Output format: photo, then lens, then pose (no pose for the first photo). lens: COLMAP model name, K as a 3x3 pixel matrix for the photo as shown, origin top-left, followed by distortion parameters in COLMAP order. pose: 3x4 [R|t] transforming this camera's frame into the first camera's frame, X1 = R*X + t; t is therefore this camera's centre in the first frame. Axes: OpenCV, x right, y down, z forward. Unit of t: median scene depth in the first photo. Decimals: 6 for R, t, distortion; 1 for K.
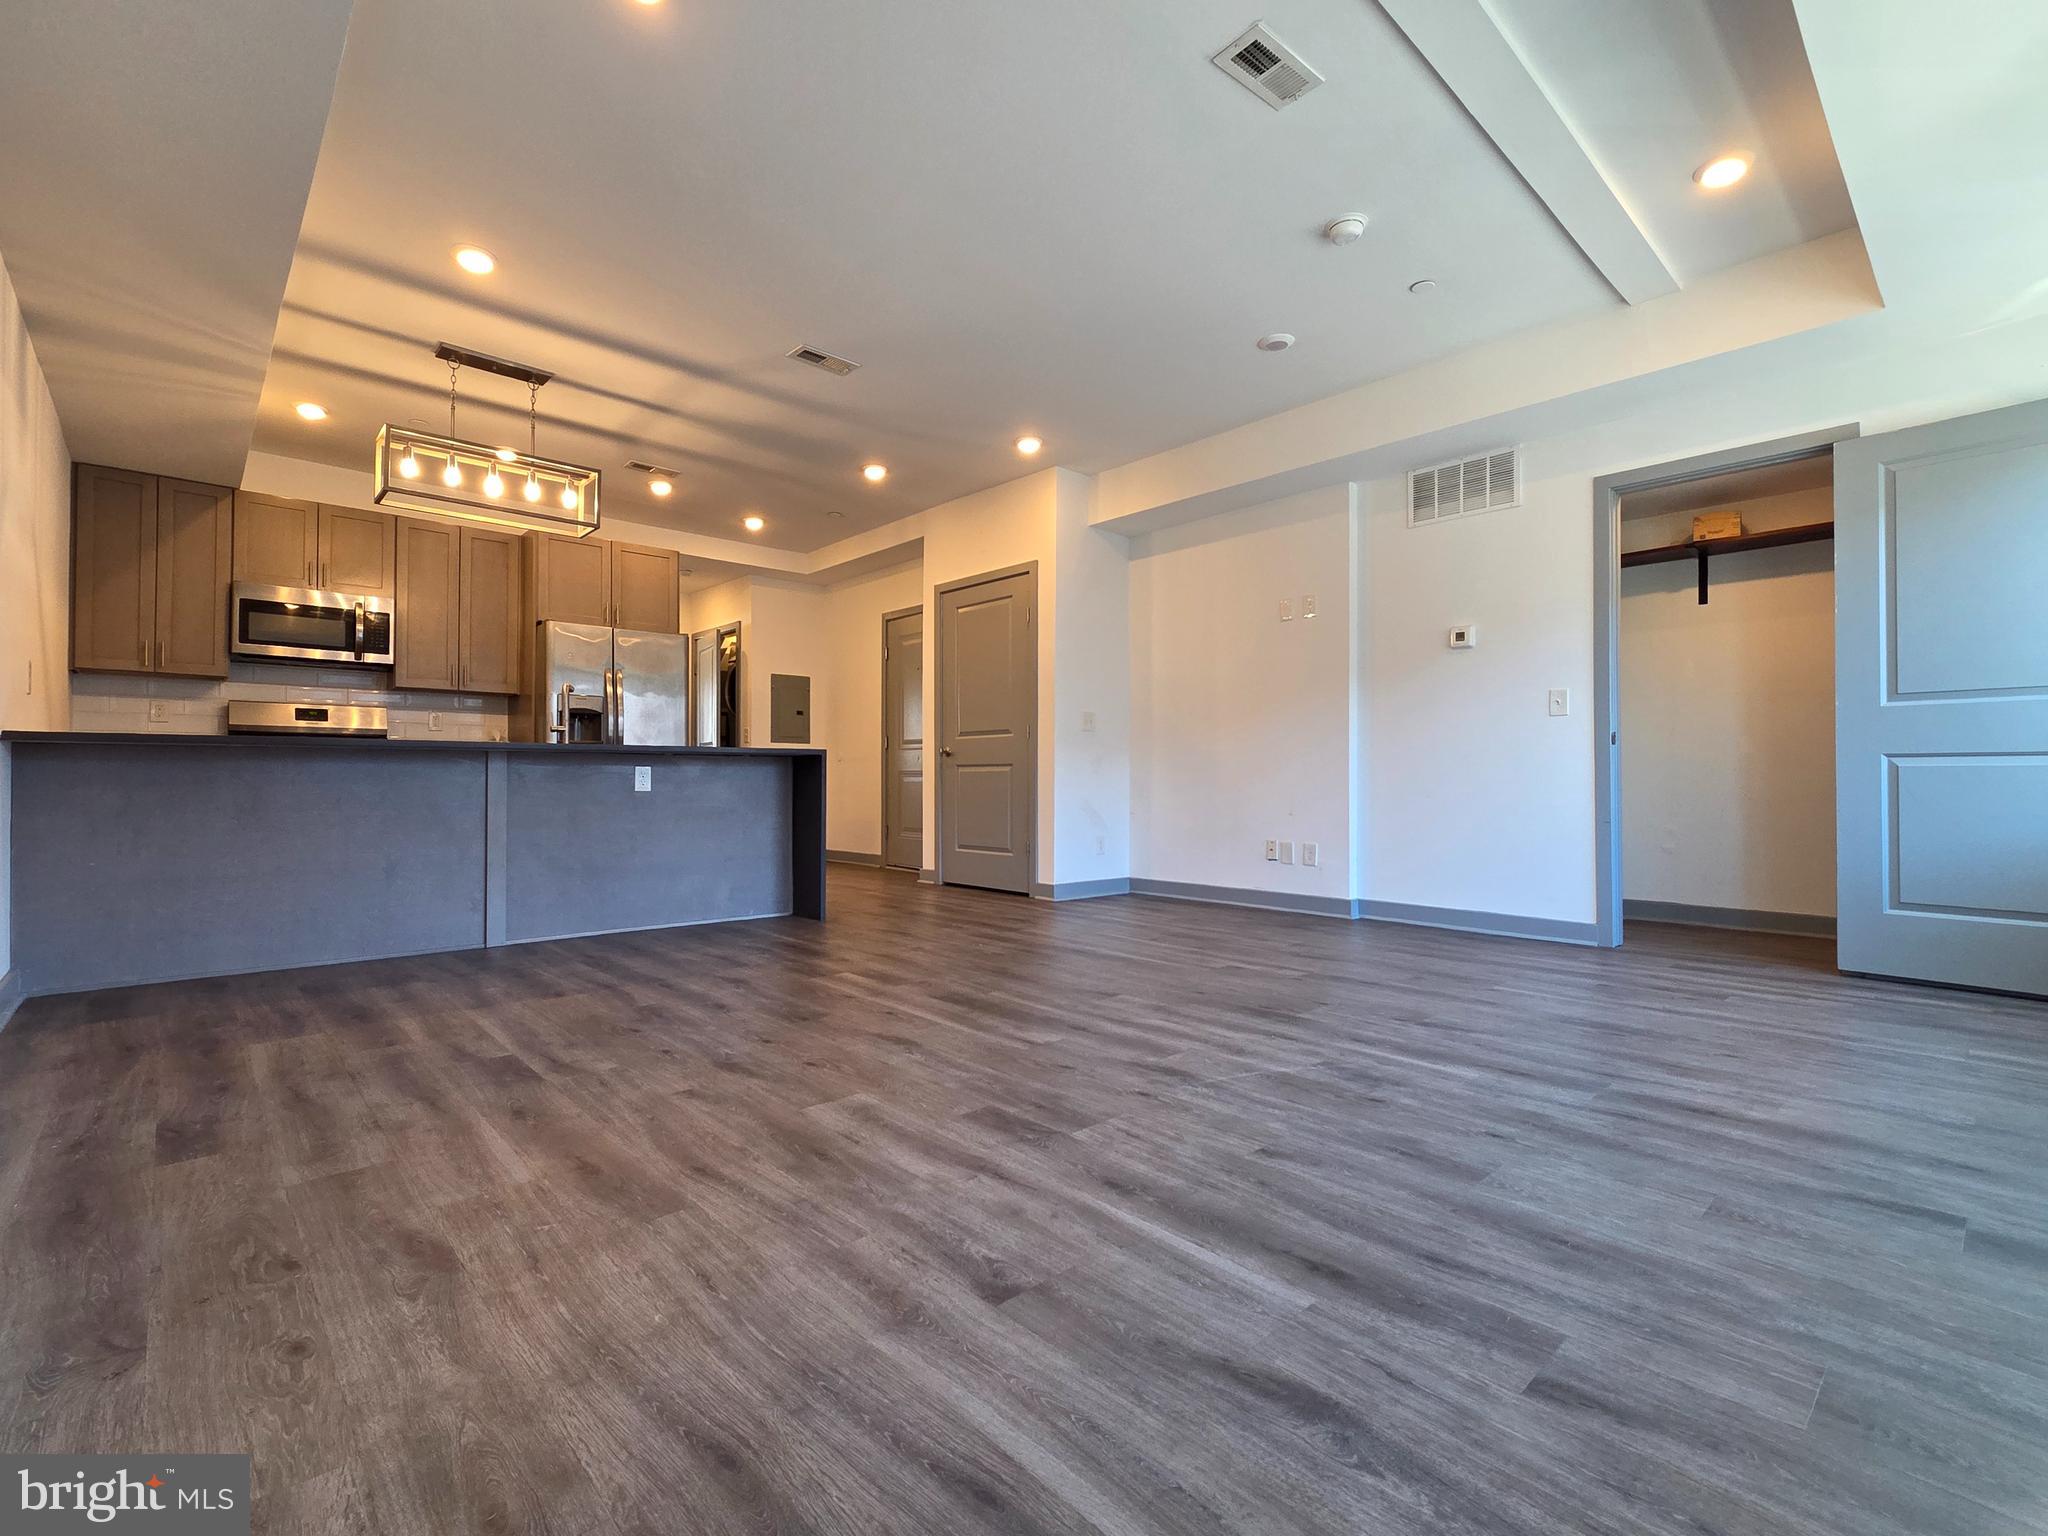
lens RADIAL K [[926.9, 0, 1036.0], [0, 926.9, 769.1], [0, 0, 1]] dist [0.002842, 0.000578]
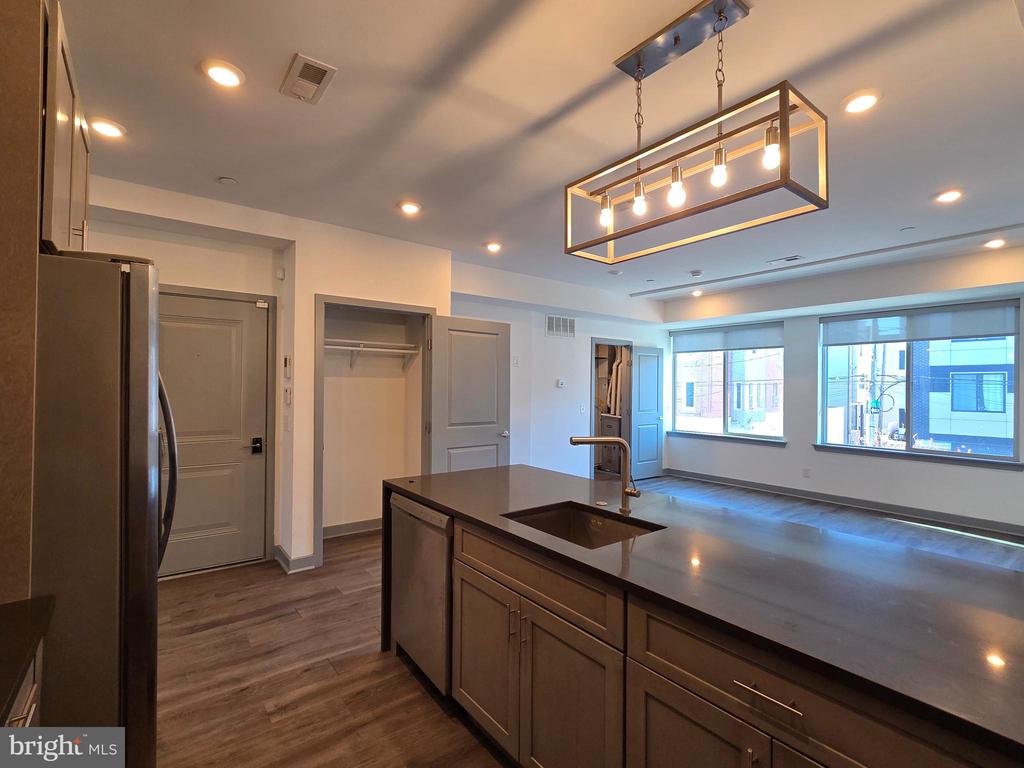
lens RADIAL K [[479.6, 0, 508.6], [0, 479.6, 384.2], [0, 0, 1]] dist [-0.000853, 0.000345]
pose [[0.098624, 0.005566, 0.995109, -1.768992], [-0.017355, 0.999842, -0.003873, -0.254954], [-0.994973, -0.016888, 0.098705, 1.950887]]
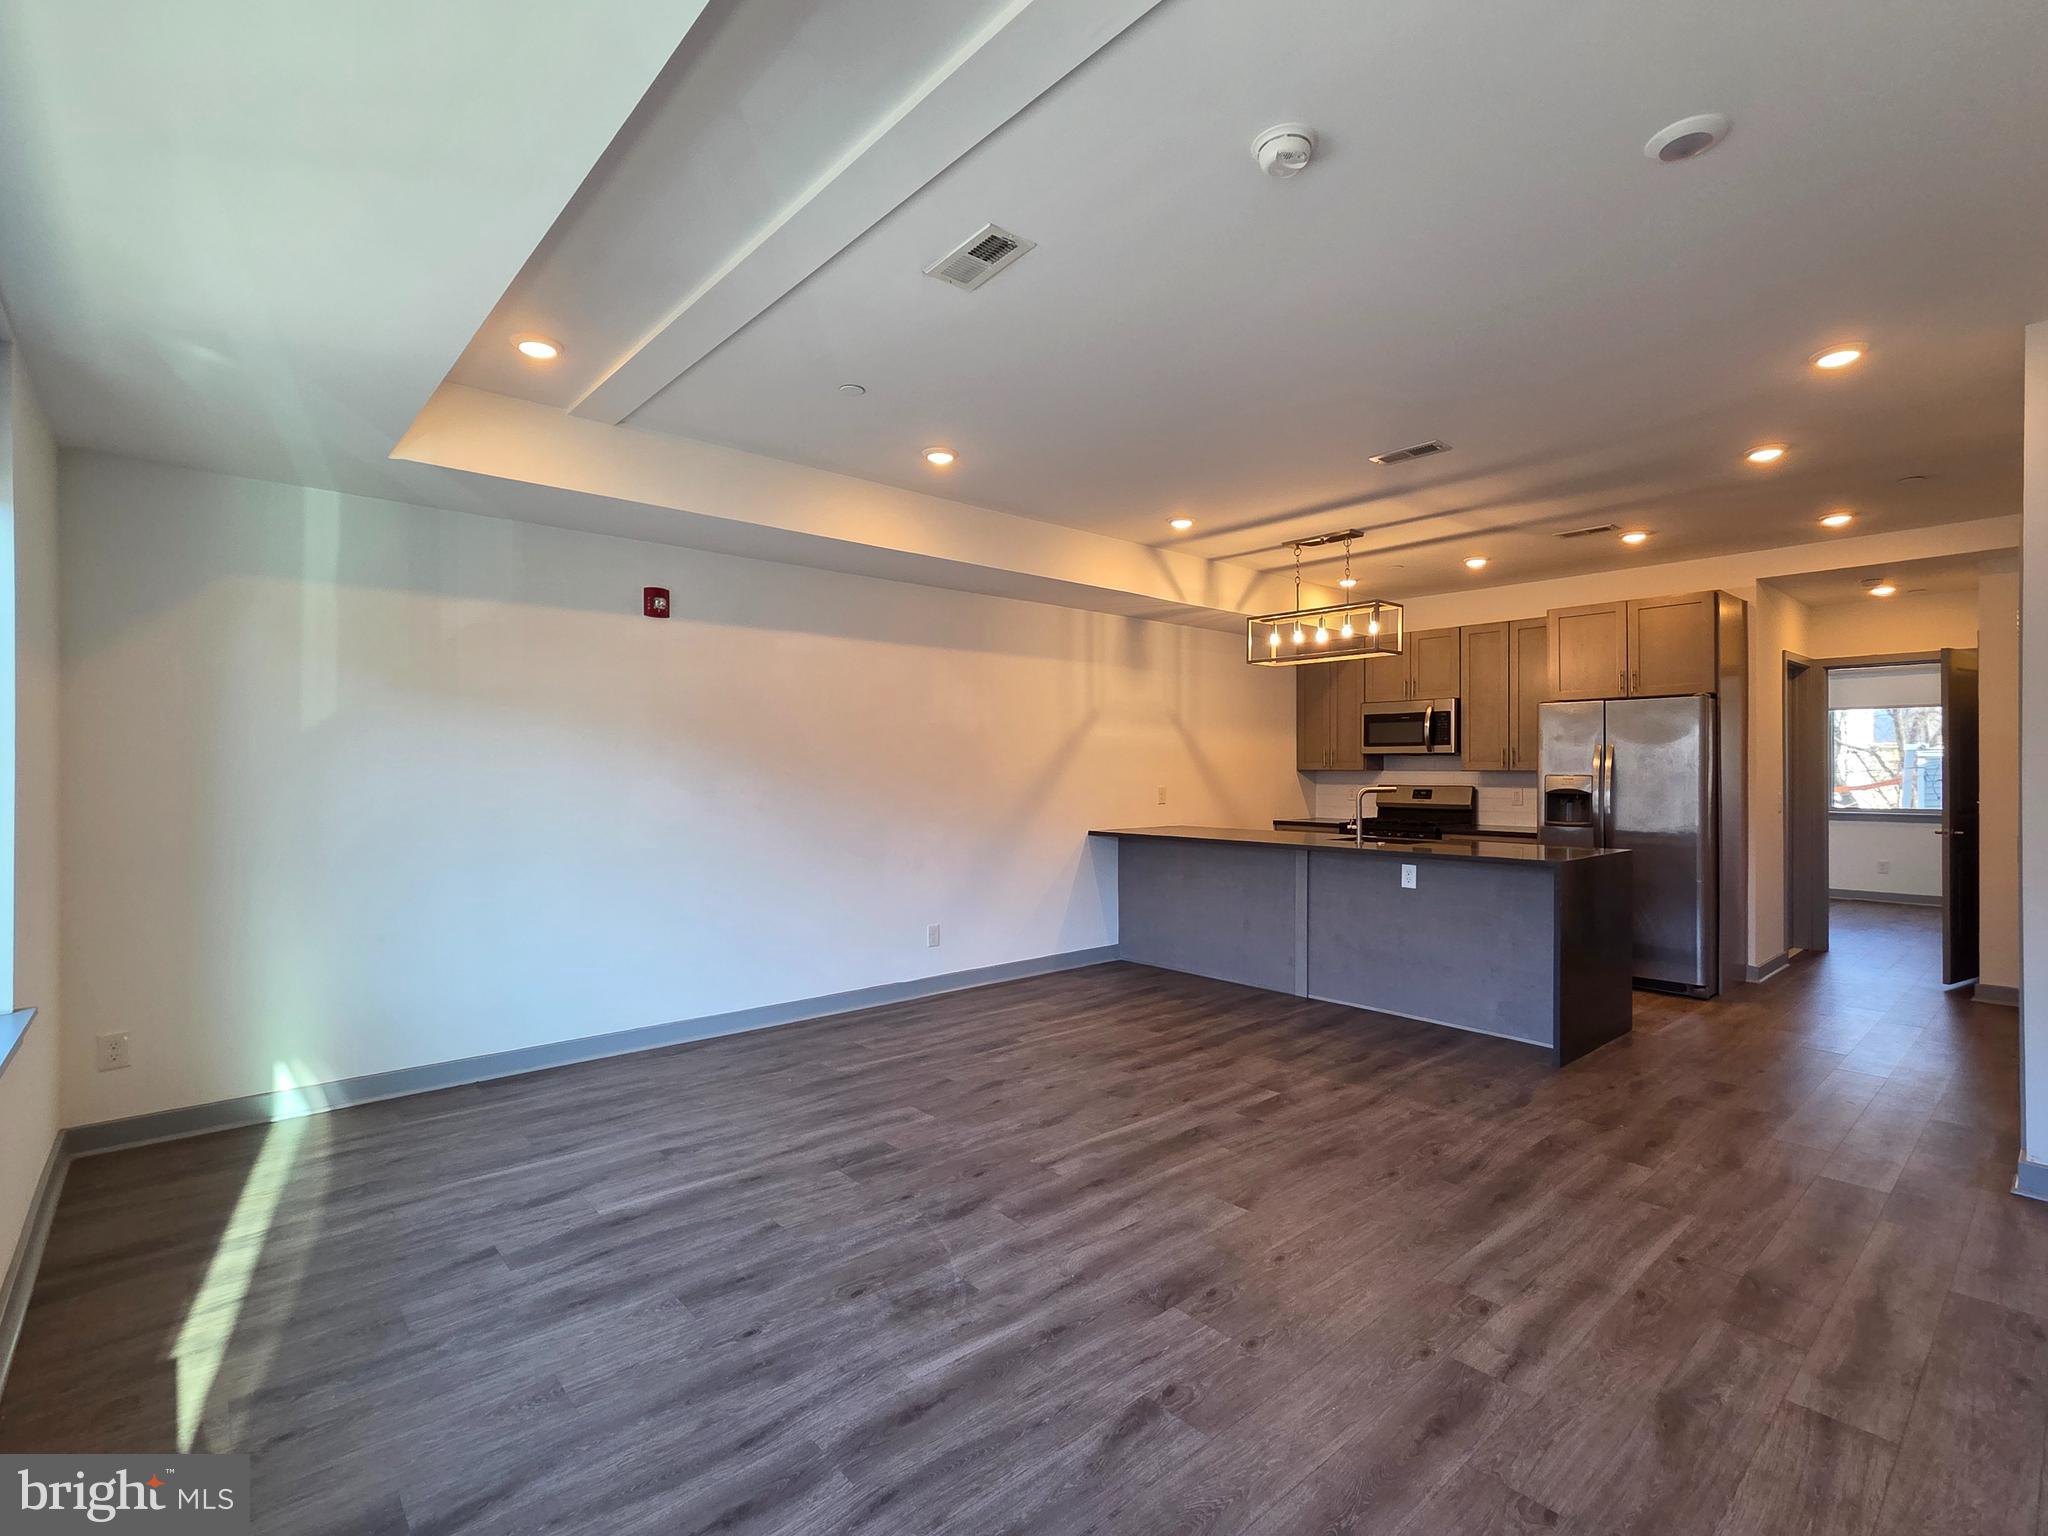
lens RADIAL K [[959.2, 0, 1017.3], [0, 959.2, 768.5], [0, 0, 1]] dist [-0.000853, 0.000345]
pose [[-0.035289, -0.003934, -0.999369, 1.323045], [0.007631, 0.999962, -0.004206, -0.213611], [0.999348, -0.007775, -0.035258, 1.116381]]
